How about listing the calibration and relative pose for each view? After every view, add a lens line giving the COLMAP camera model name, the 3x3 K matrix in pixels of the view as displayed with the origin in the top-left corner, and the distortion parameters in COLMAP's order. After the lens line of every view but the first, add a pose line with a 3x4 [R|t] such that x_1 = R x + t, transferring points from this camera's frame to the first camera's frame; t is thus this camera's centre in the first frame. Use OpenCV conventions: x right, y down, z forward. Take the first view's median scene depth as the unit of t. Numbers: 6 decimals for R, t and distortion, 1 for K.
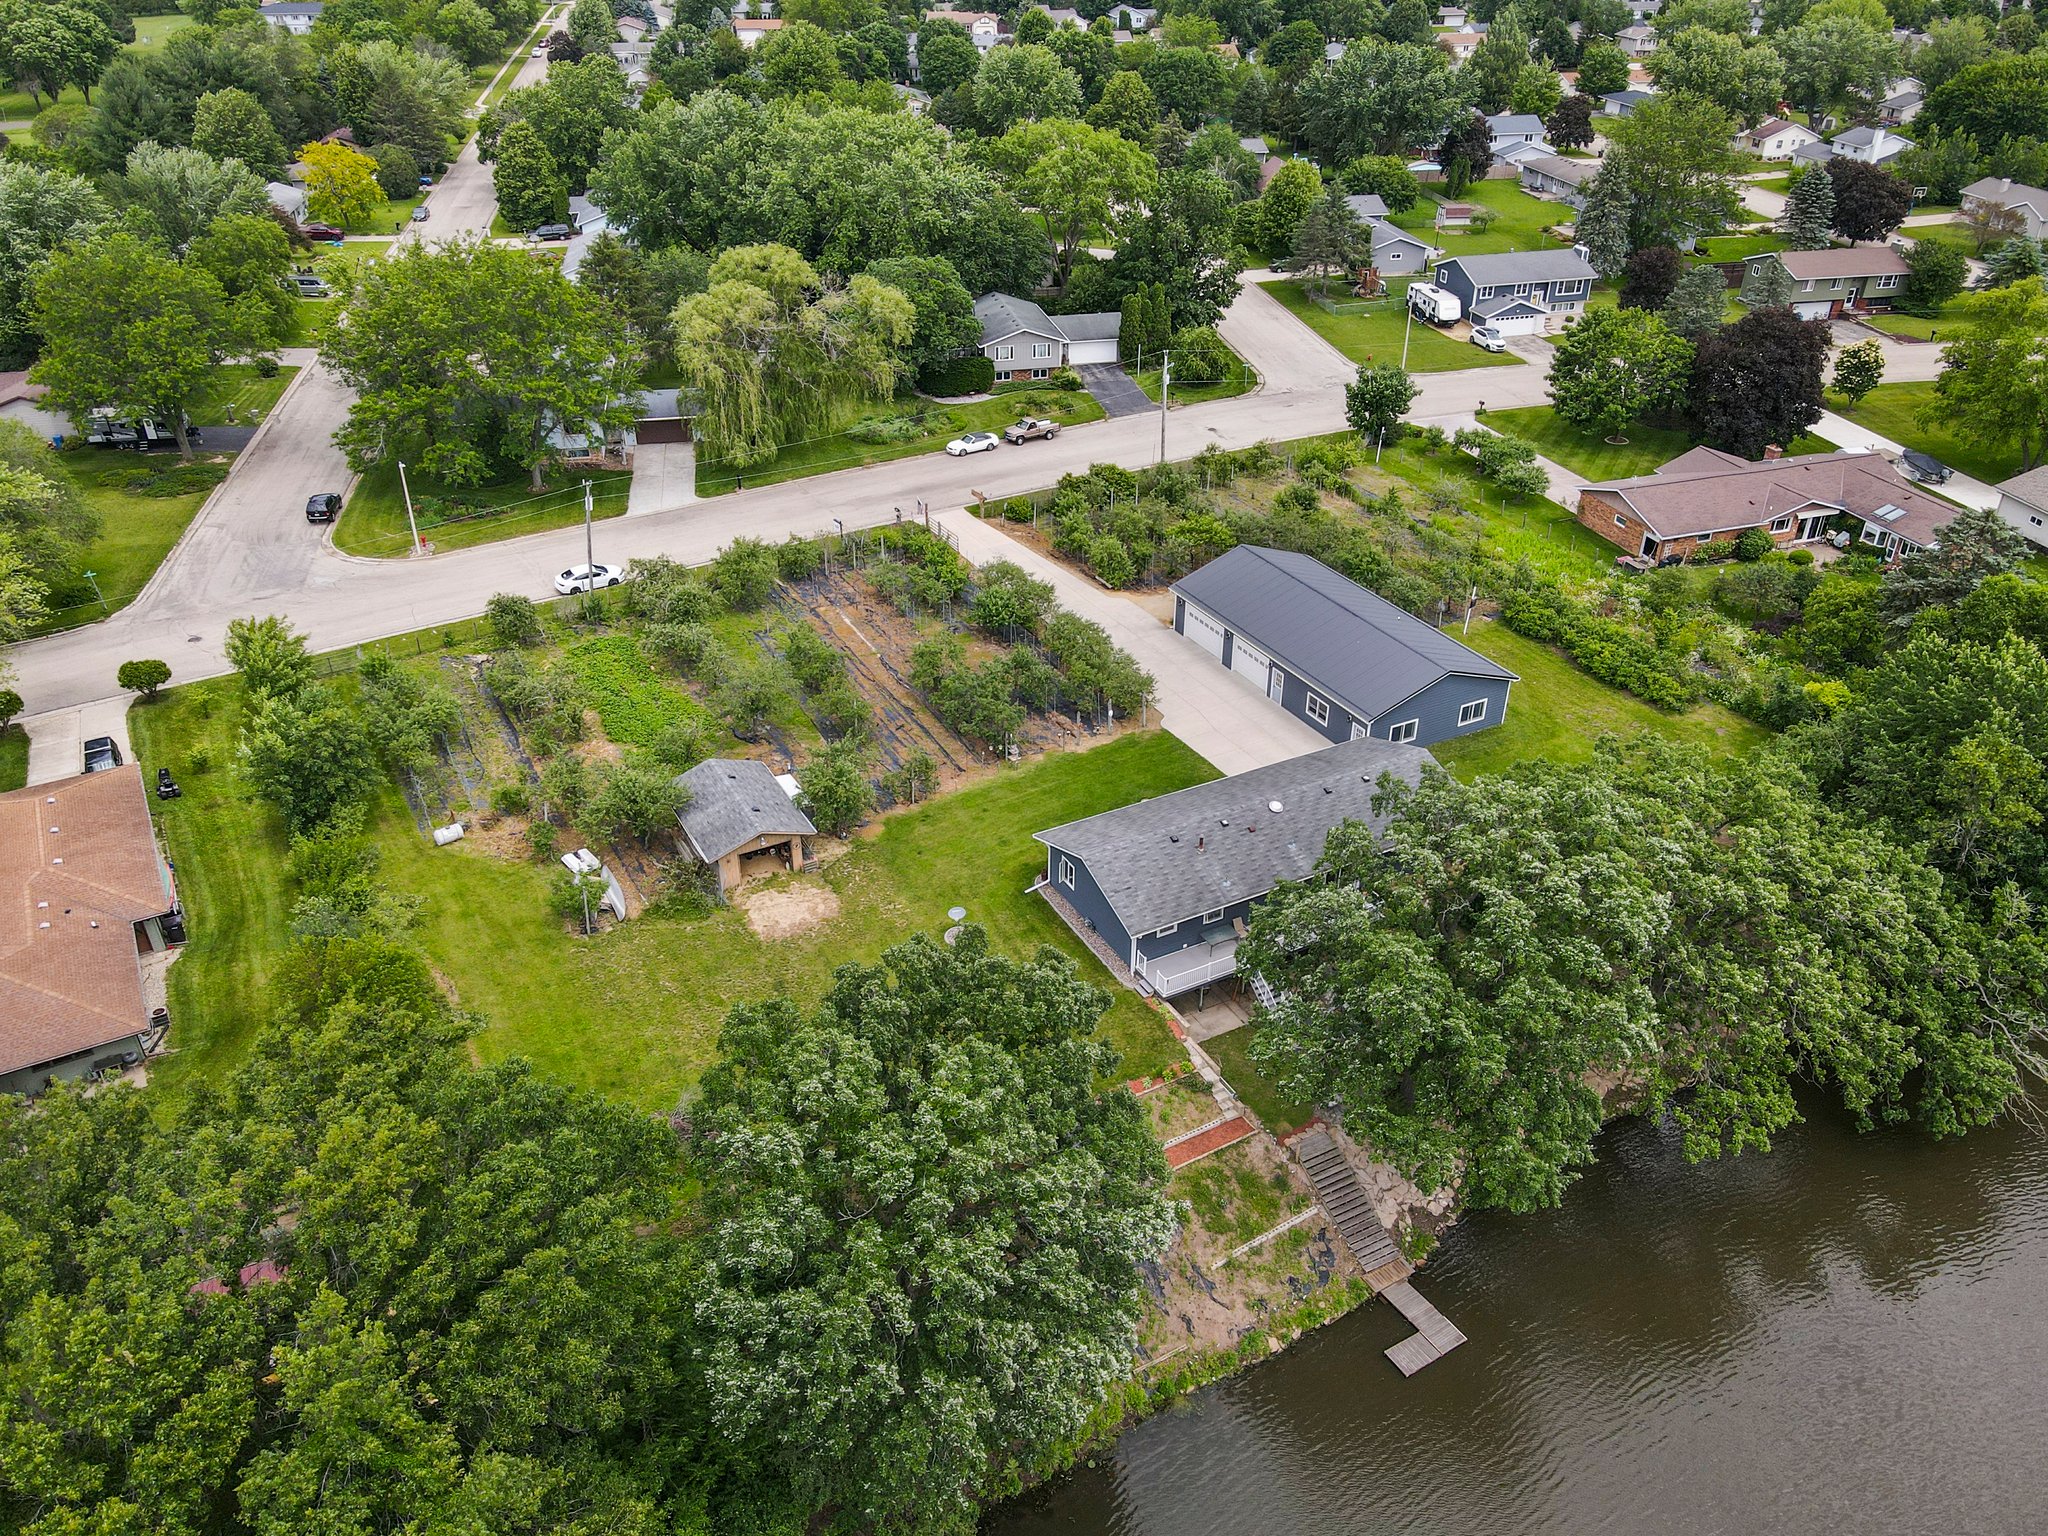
lens RADIAL K [[1543.2, 0, 1029.3], [0, 1543.2, 771.3], [0, 0, 1]] dist [-0.011310, 0.054437]
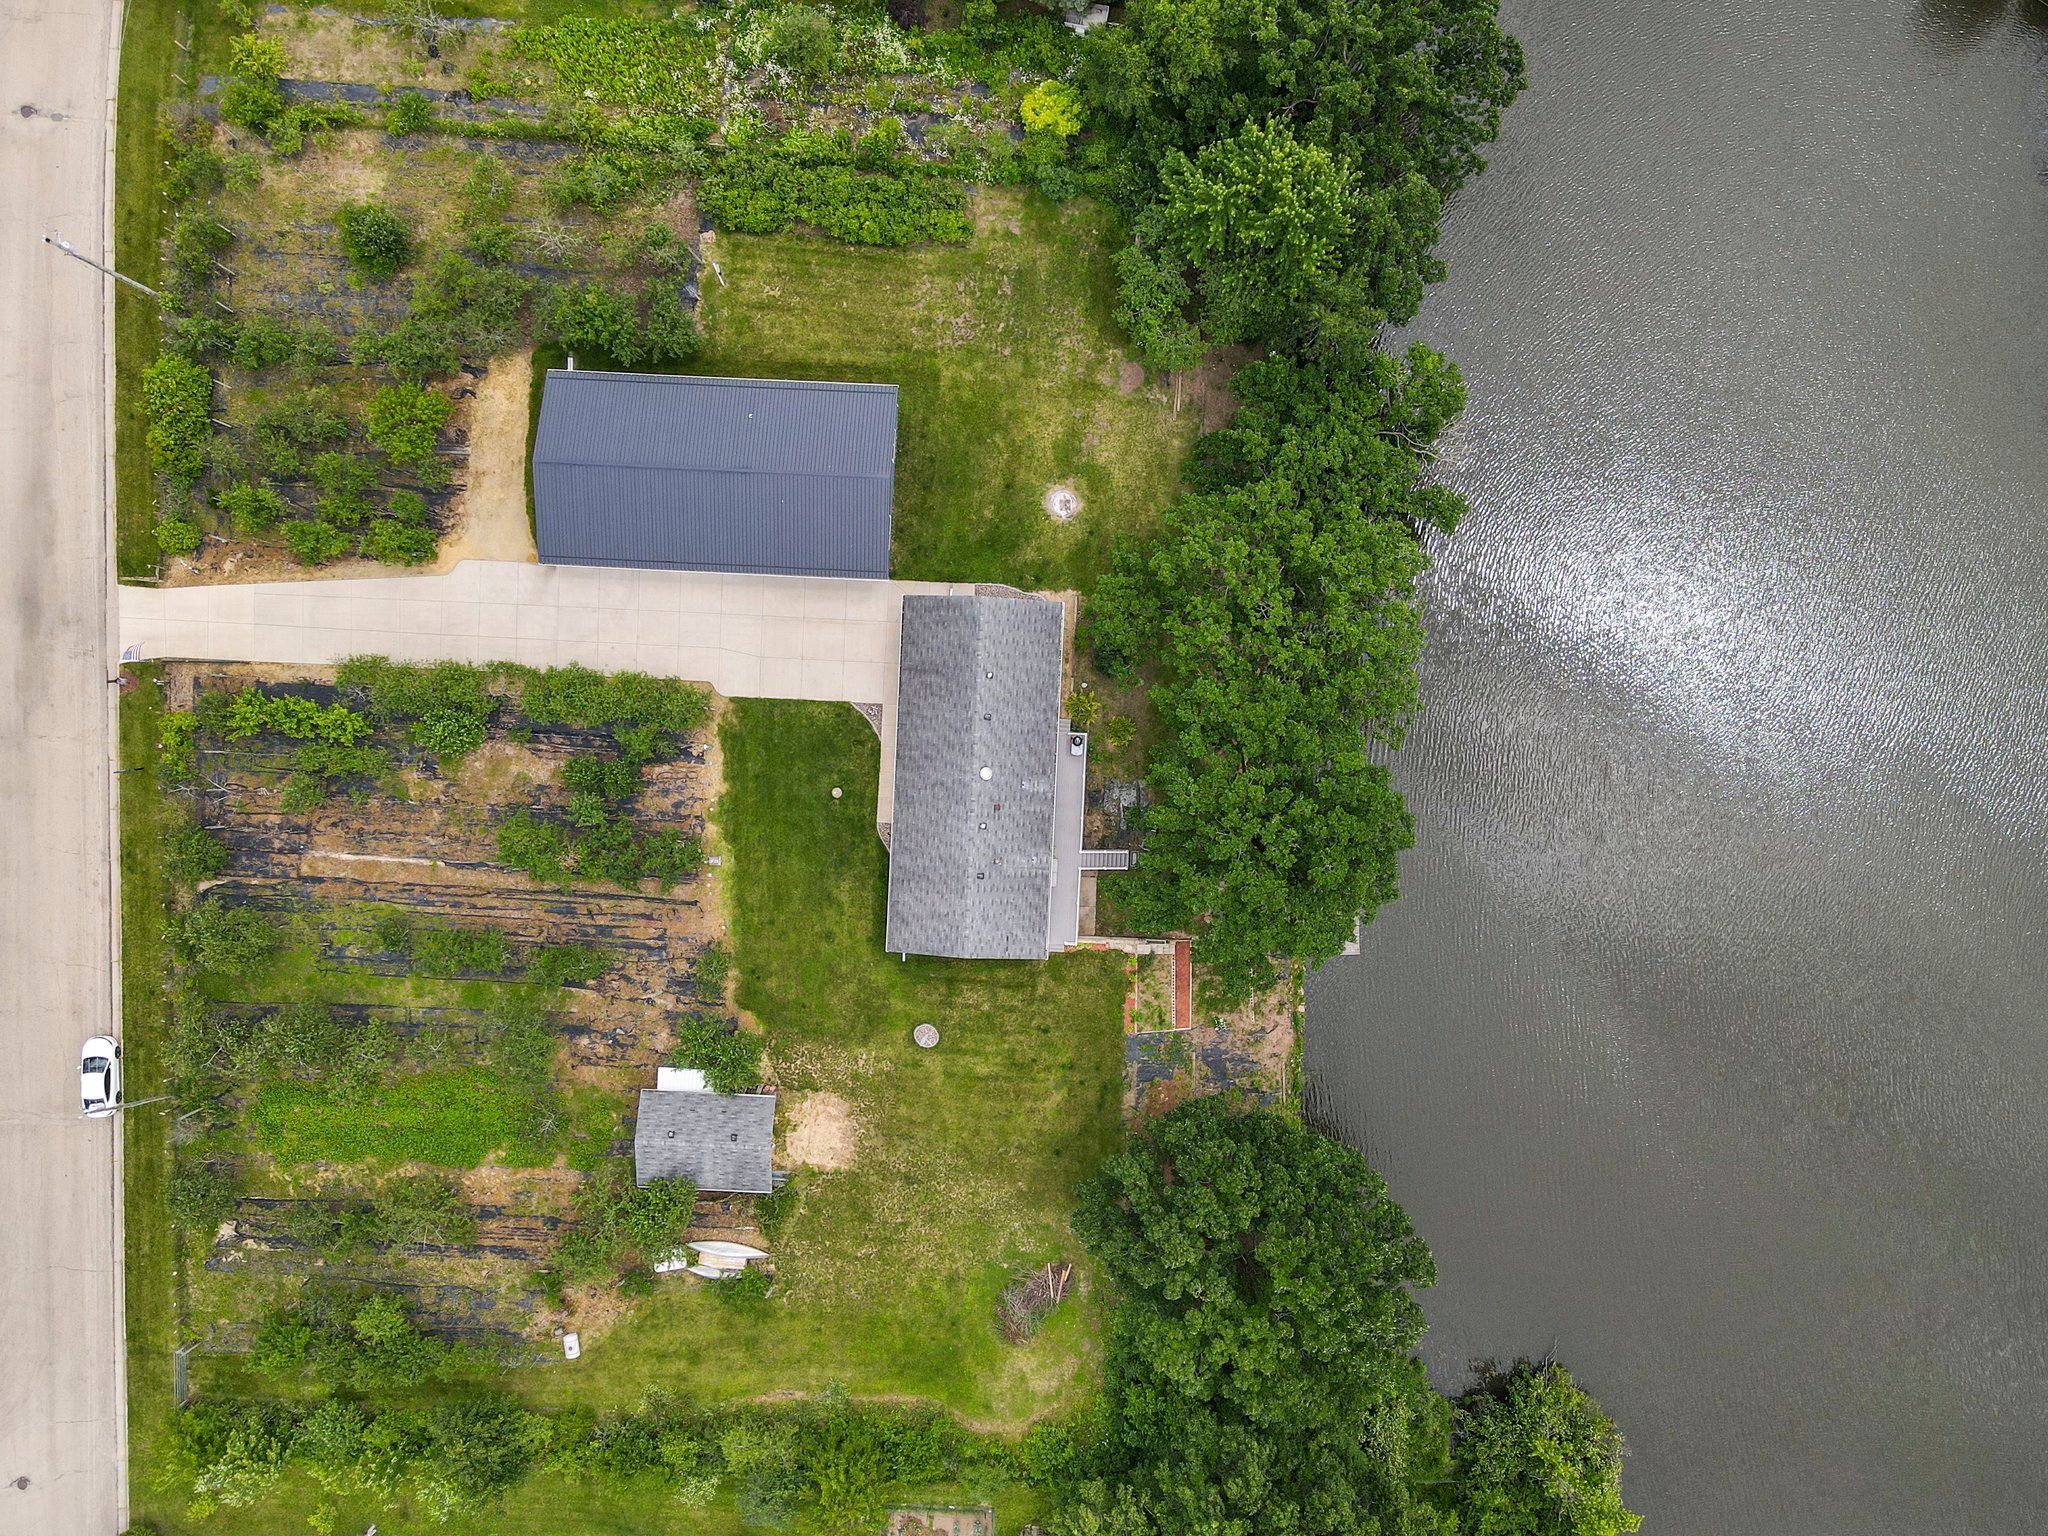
lens RADIAL K [[1543.2, 0, 1029.3], [0, 1543.2, 771.3], [0, 0, 1]] dist [-0.011310, 0.054437]
pose [[0.514894, -0.857179, -0.011296, 0.129712], [0.450494, 0.259347, 0.854280, -0.652348], [-0.729341, -0.444953, 0.519691, 0.250488]]
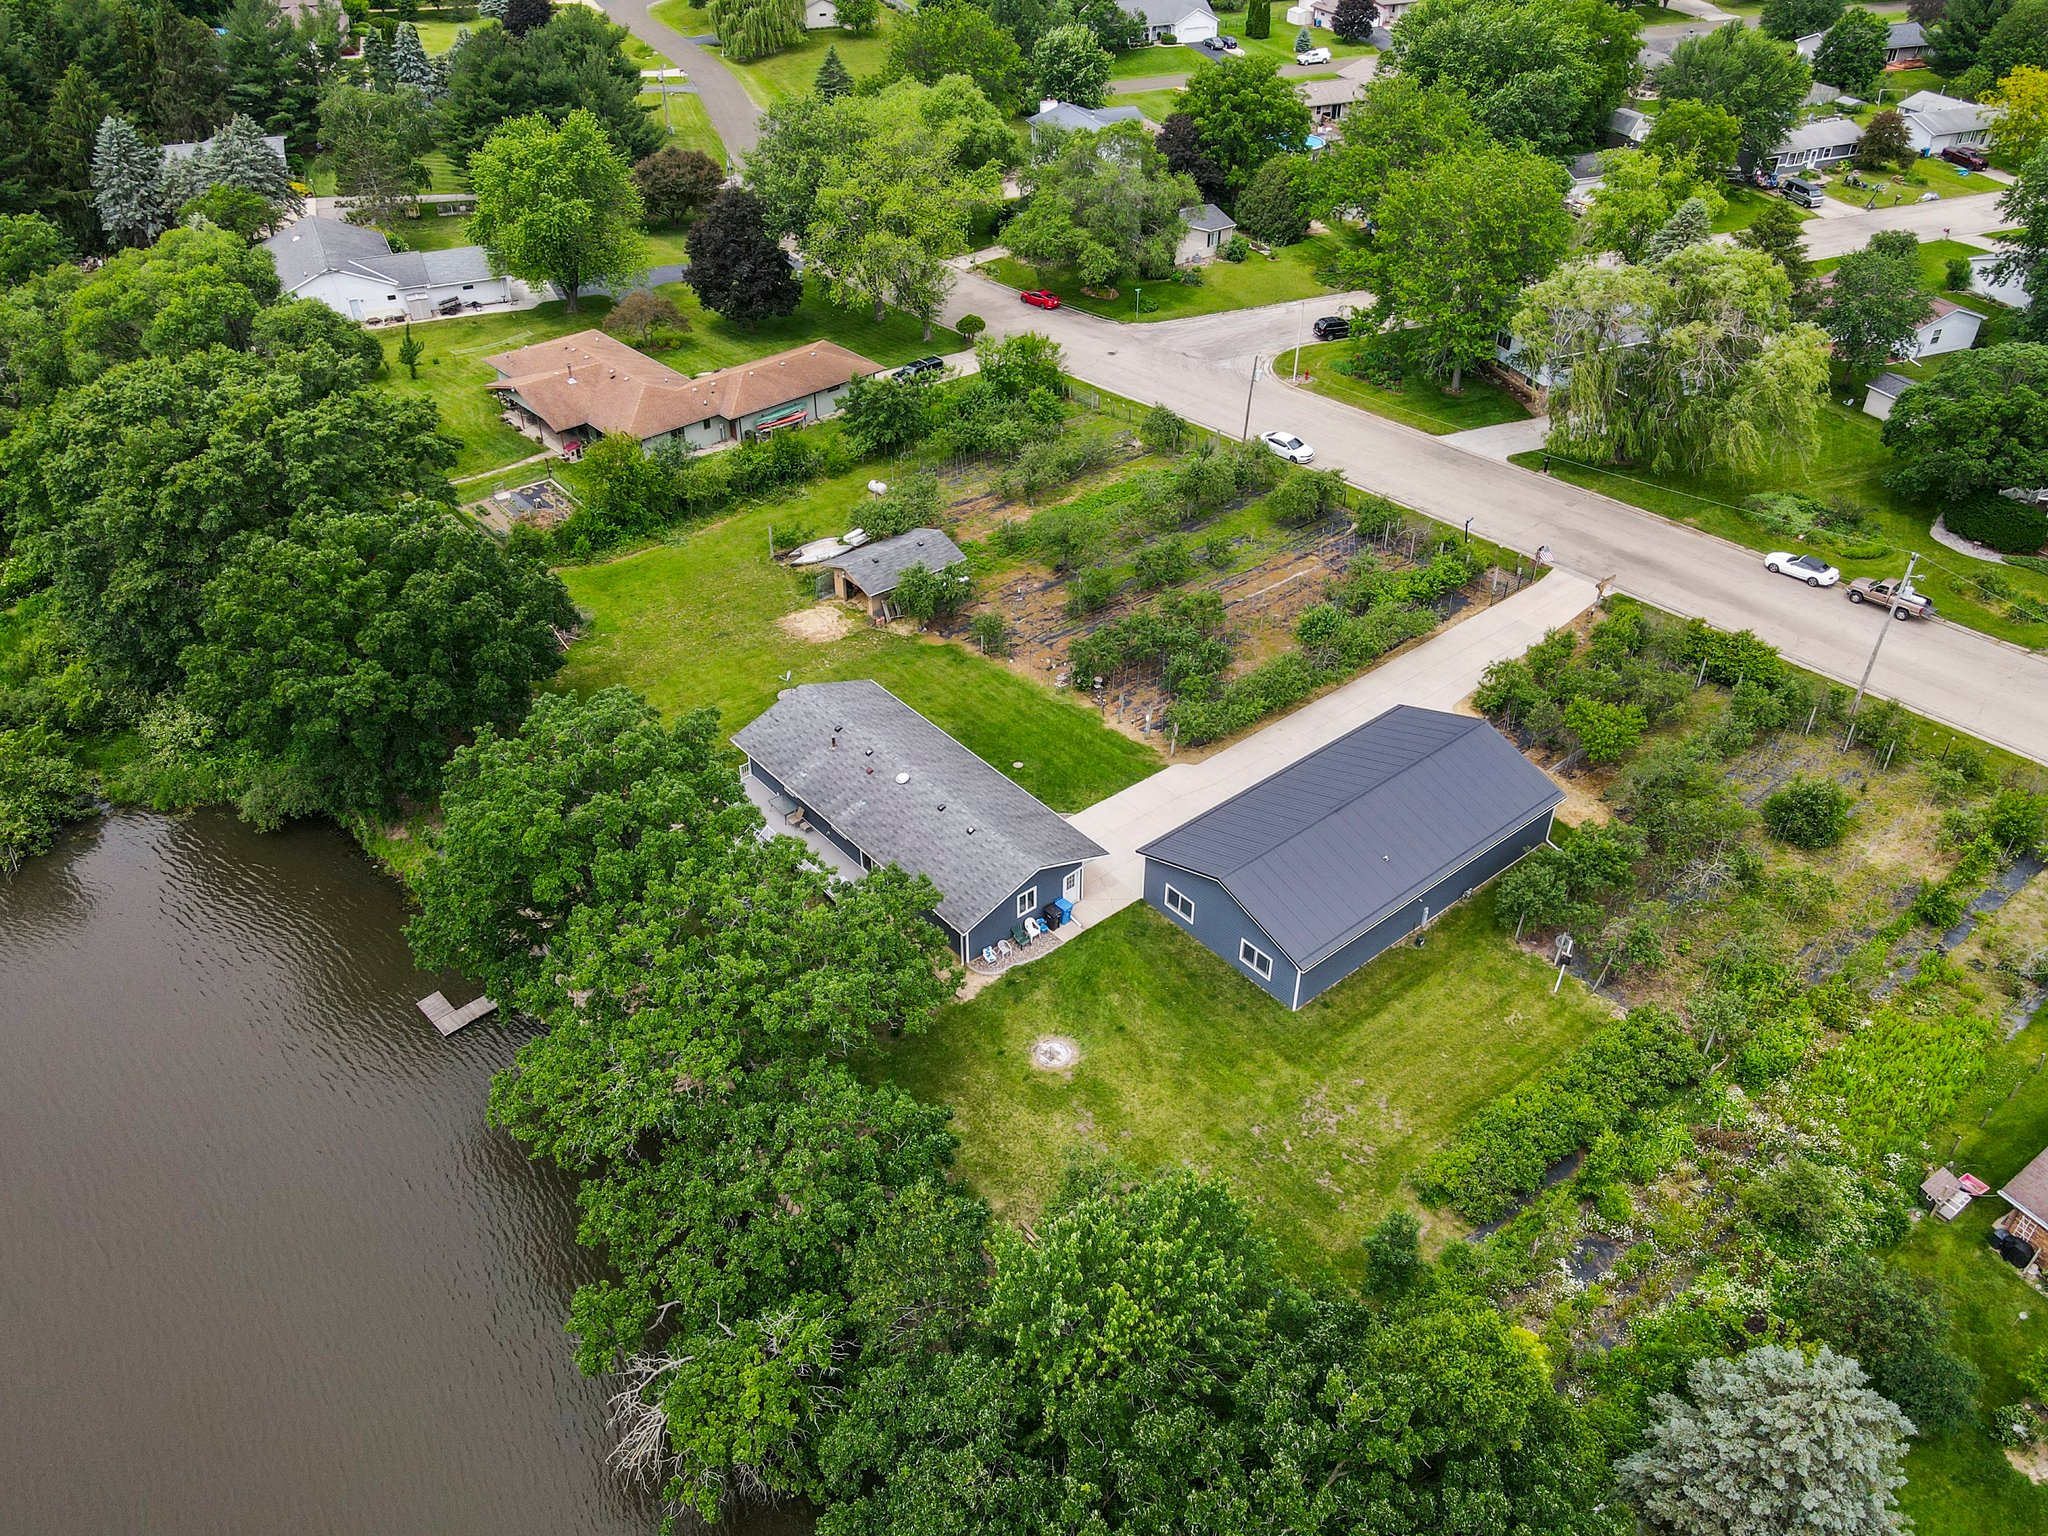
lens RADIAL K [[1543.2, 0, 1029.3], [0, 1543.2, 771.3], [0, 0, 1]] dist [-0.011310, 0.054437]
pose [[0.201204, 0.578715, -0.790320, 0.683350], [-0.506884, 0.751911, 0.421544, -0.317910], [0.838204, 0.315784, 0.444629, 0.408699]]
